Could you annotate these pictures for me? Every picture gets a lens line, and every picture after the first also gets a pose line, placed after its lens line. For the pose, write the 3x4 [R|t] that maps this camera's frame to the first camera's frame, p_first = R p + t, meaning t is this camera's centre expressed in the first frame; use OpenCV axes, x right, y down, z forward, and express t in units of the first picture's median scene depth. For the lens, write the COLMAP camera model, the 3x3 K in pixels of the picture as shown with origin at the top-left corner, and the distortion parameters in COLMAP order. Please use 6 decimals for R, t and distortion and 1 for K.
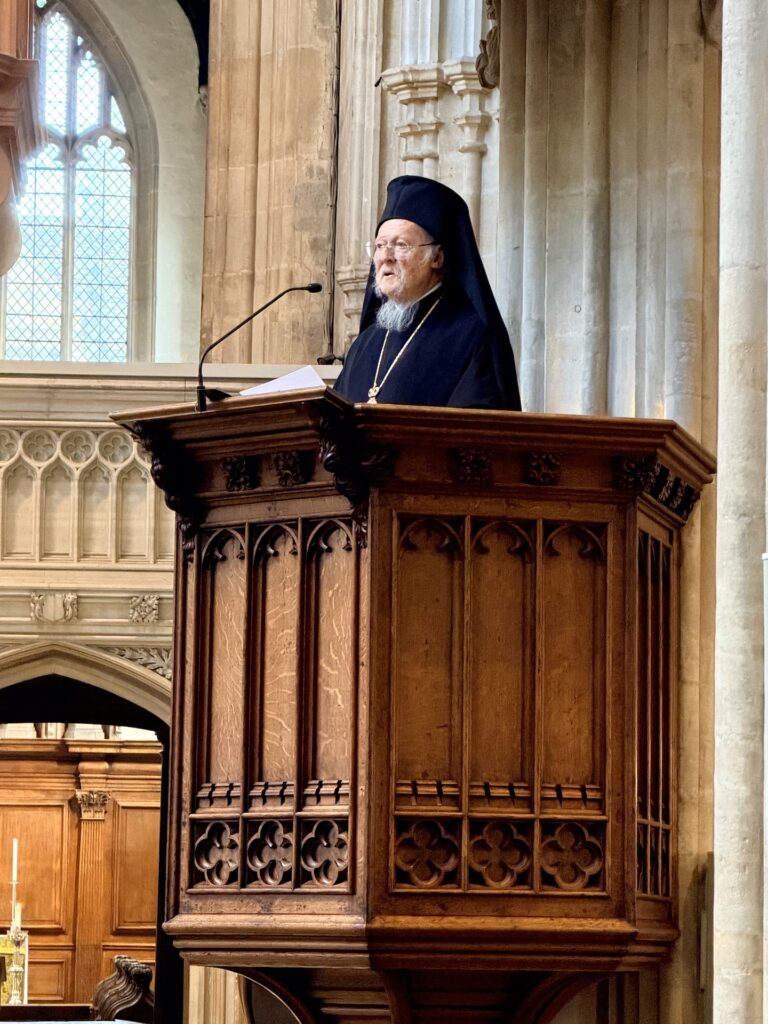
lens RADIAL K [[3842.3, 0, 382.7], [0, 3842.3, 516.4], [0, 0, 1]] dist [0.900750, 0.000000]
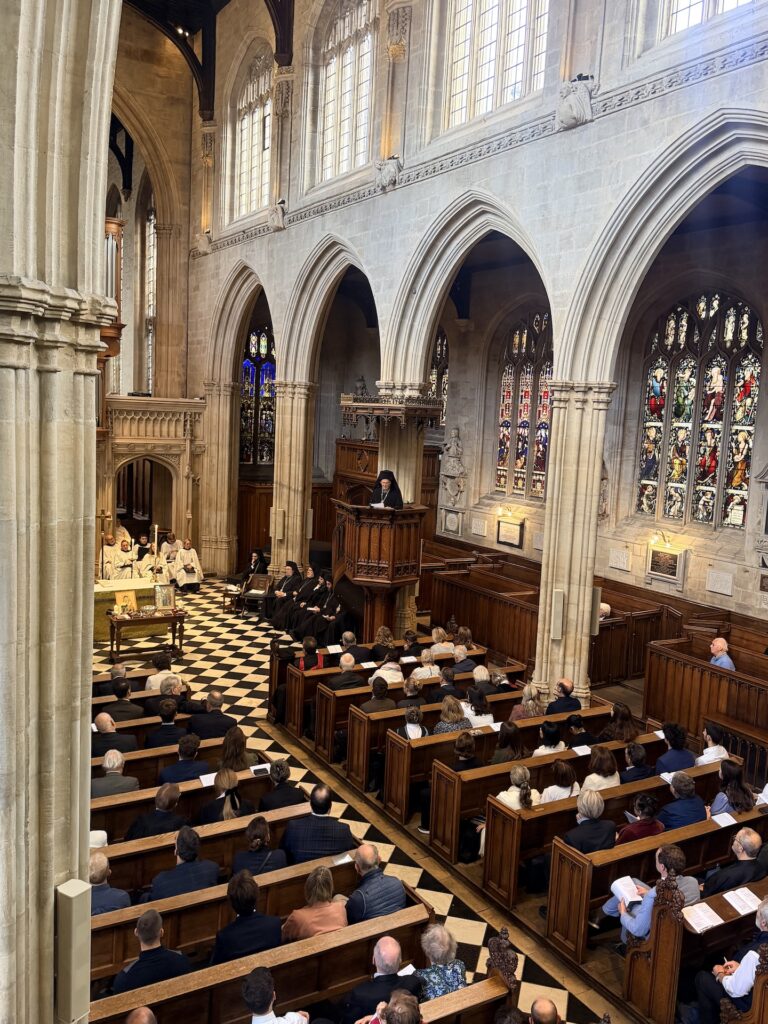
lens RADIAL K [[884.8, 0, 383.2], [0, 884.8, 504.3], [0, 0, 1]] dist [0.096878, -0.082982]
pose [[0.888626, -0.021337, 0.458136, -0.732596], [-0.082558, 0.975158, 0.205550, -0.354003], [-0.451141, -0.220479, 0.864789, -0.346084]]
